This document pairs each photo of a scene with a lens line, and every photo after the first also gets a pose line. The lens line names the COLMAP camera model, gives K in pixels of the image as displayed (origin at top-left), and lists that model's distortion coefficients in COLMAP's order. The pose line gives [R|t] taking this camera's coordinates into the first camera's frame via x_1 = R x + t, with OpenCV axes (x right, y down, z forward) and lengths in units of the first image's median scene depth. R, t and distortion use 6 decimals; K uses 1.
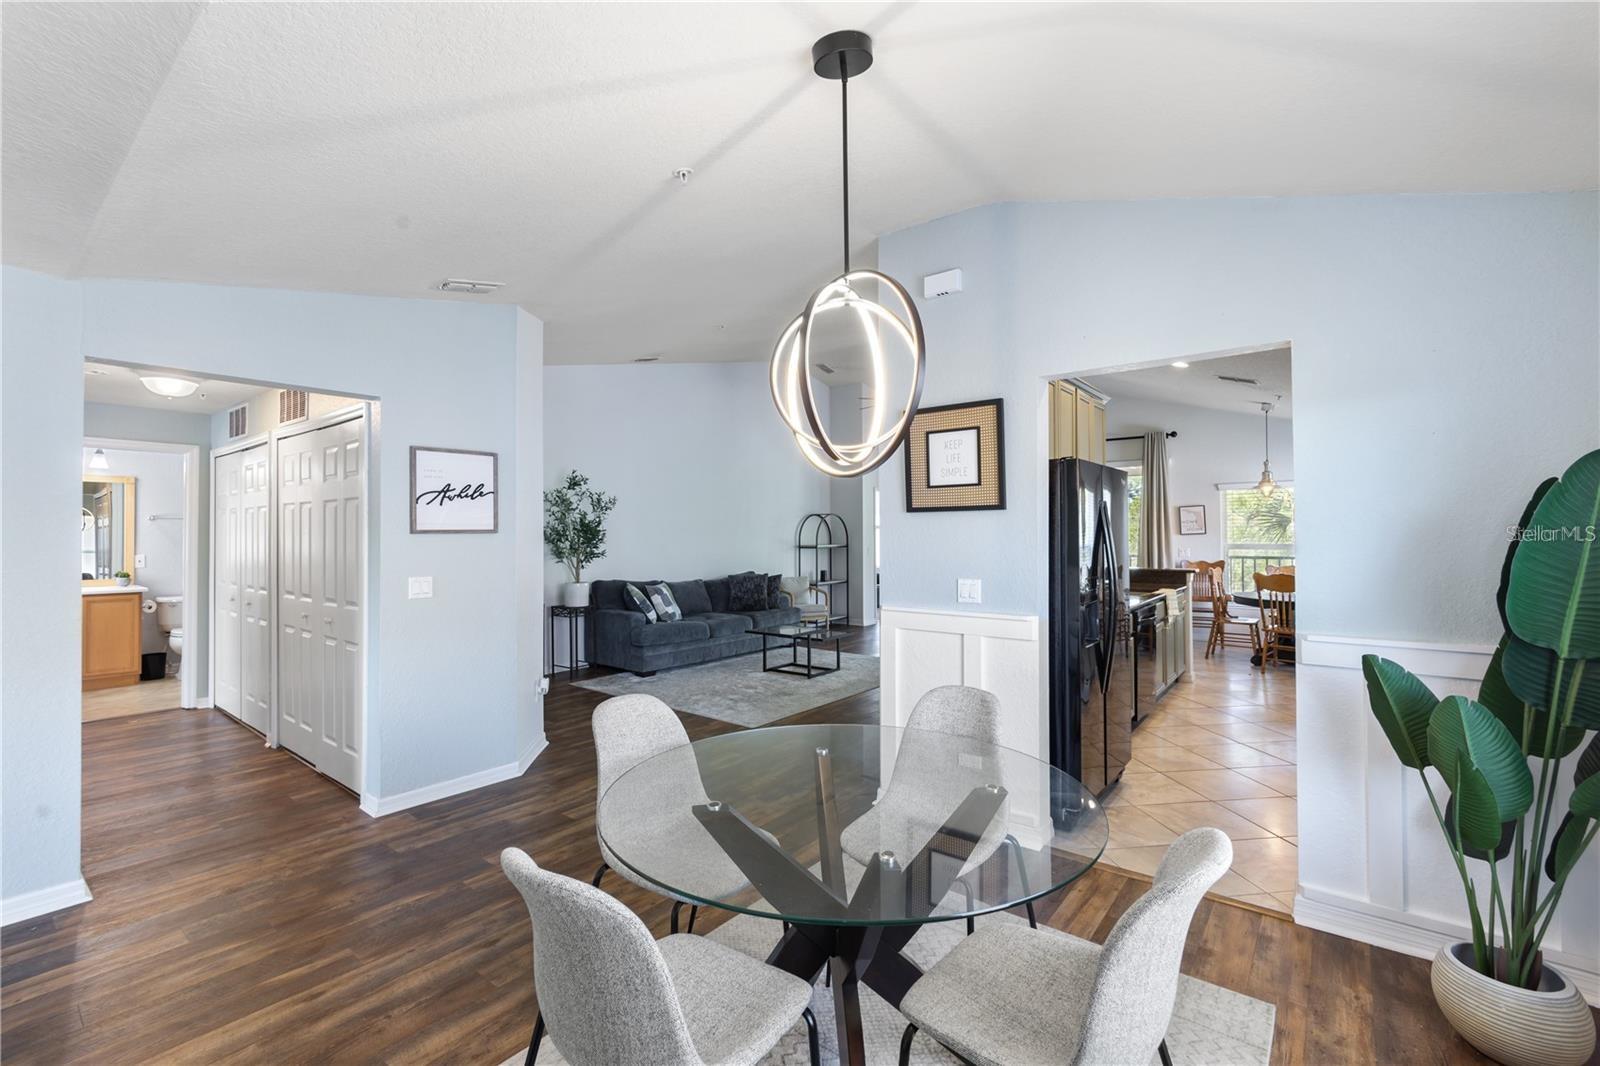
lens RADIAL K [[693.5, 0, 802.1], [0, 693.5, 527.5], [0, 0, 1]] dist [-0.010249, -0.000033]
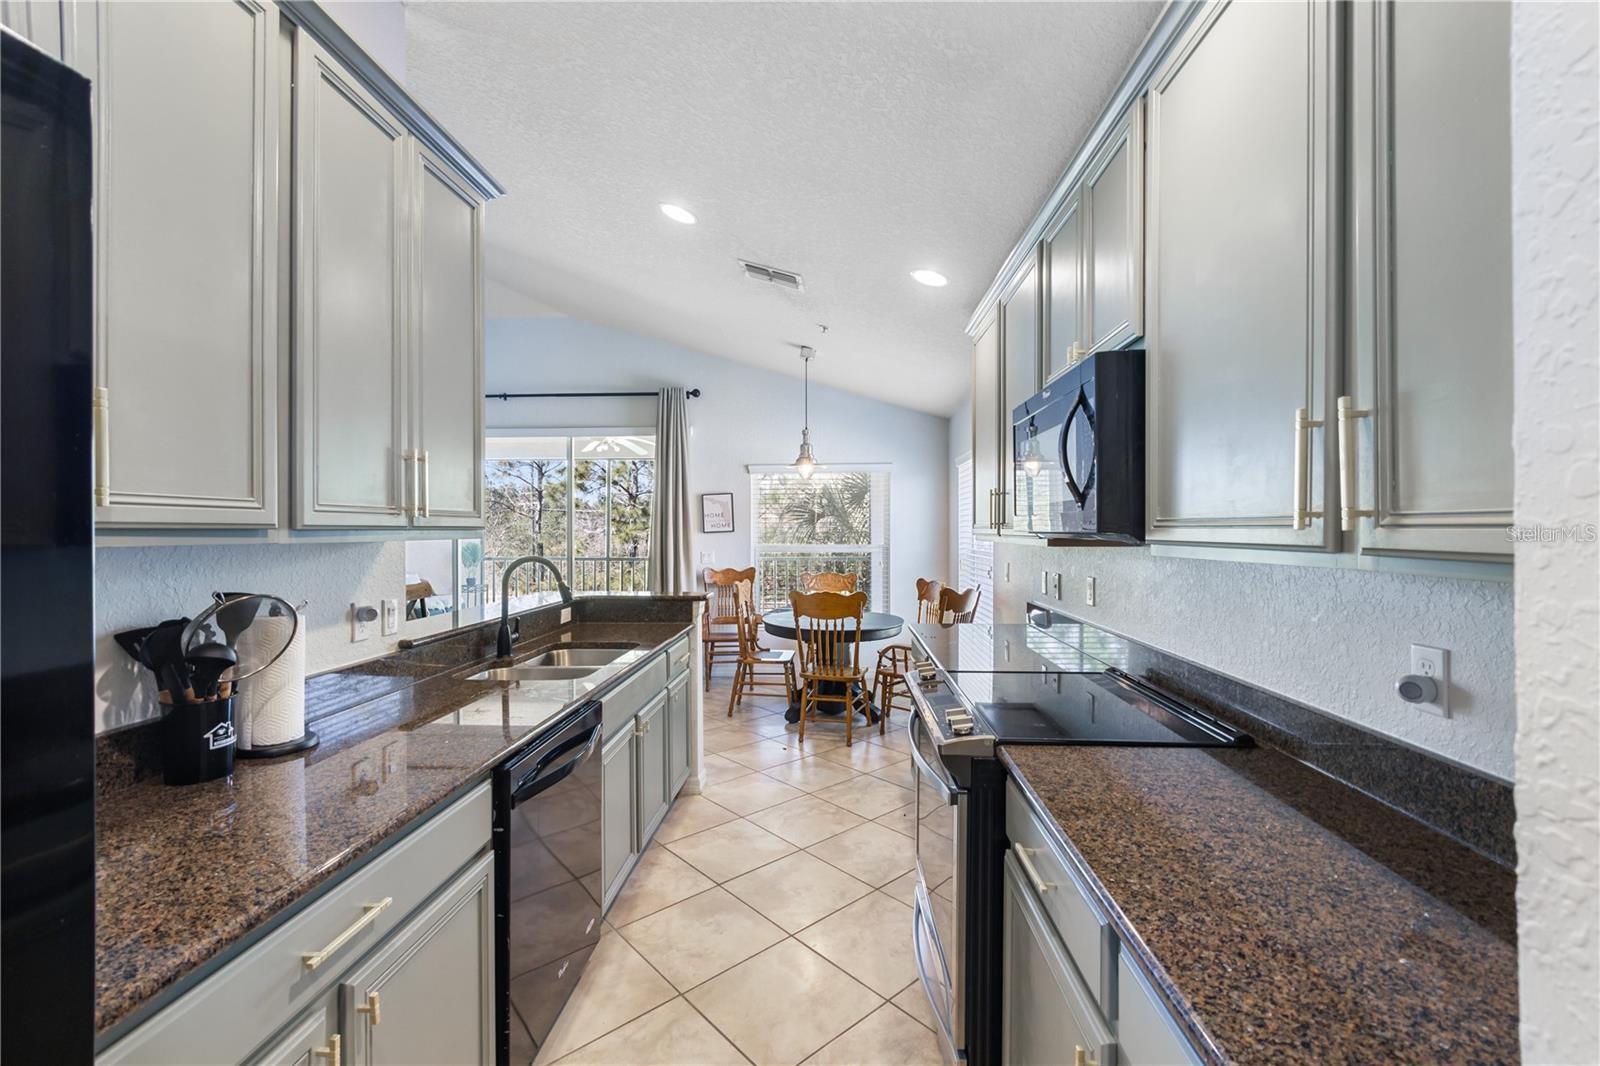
lens RADIAL K [[690.7, 0, 799.2], [0, 690.7, 538.6], [0, 0, 1]] dist [0.002075, -0.000051]
pose [[0.823582, -0.001575, 0.567195, 0.291559], [-0.009164, 0.999829, 0.016083, 0.004997], [-0.567124, -0.018444, 0.823426, 0.460133]]
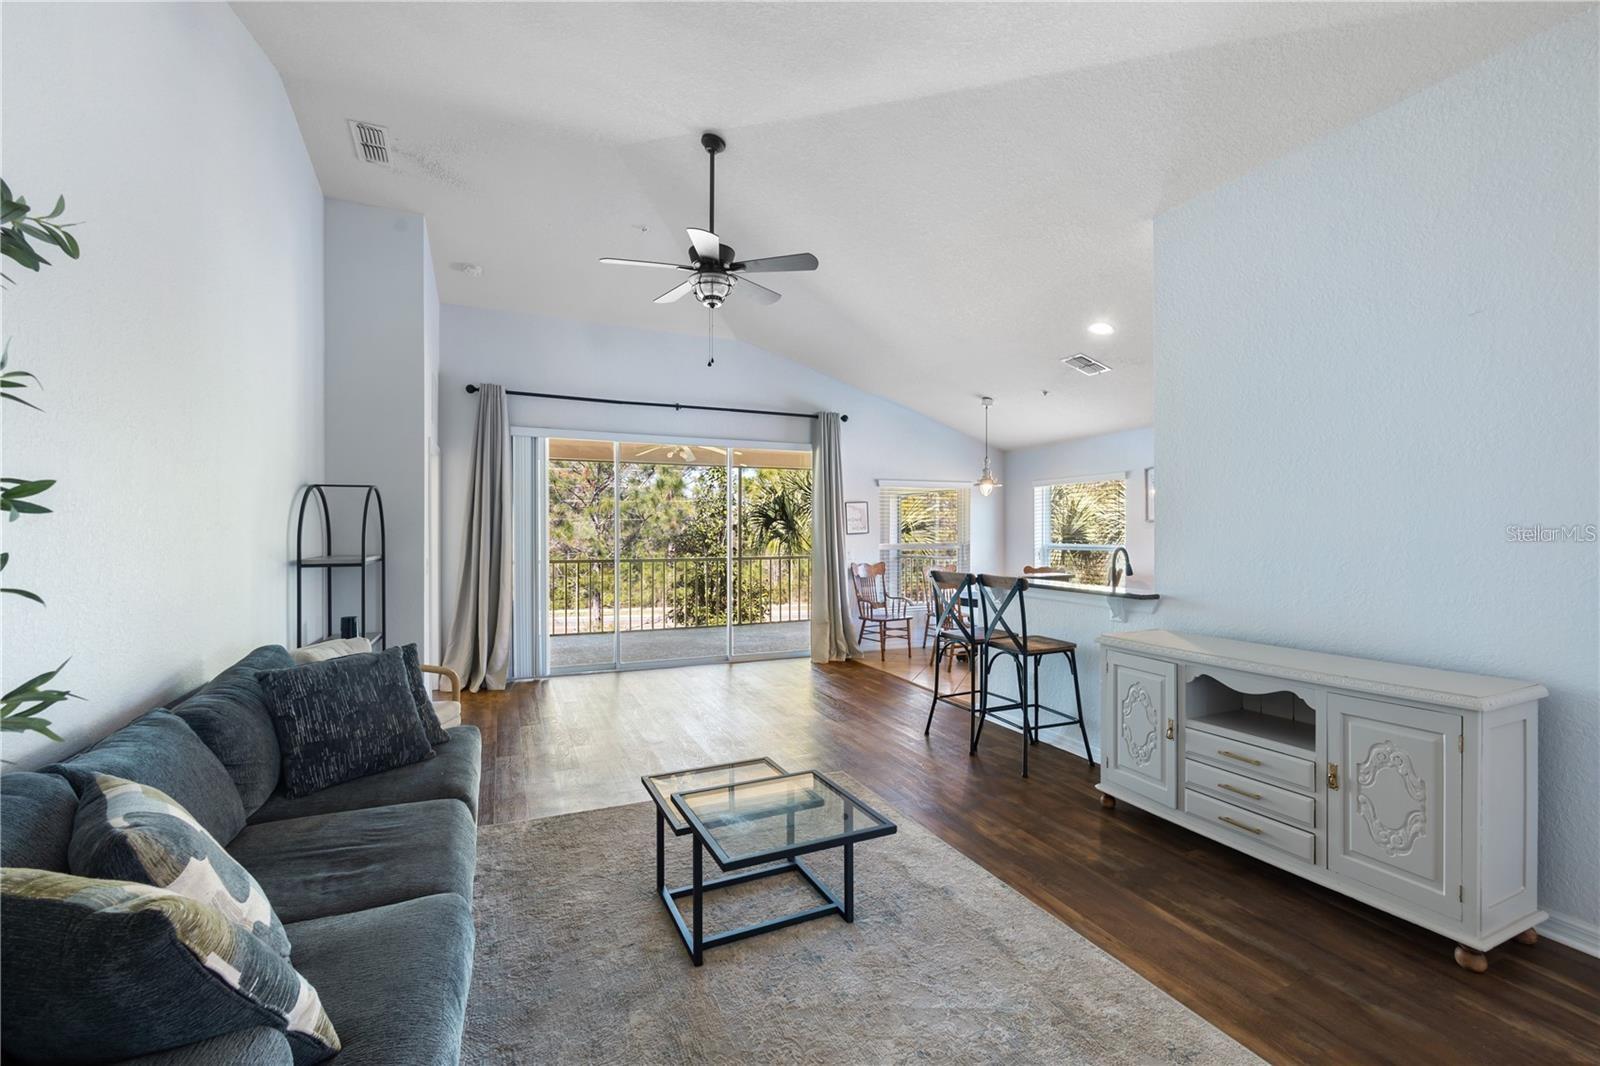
lens RADIAL K [[690.7, 0, 799.2], [0, 690.7, 538.6], [0, 0, 1]] dist [0.002075, -0.000051]
pose [[0.470246, -0.003053, 0.882530, -0.337528], [-0.010523, 0.999904, 0.009066, 0.010984], [-0.882473, -0.013550, 0.470168, 0.856719]]
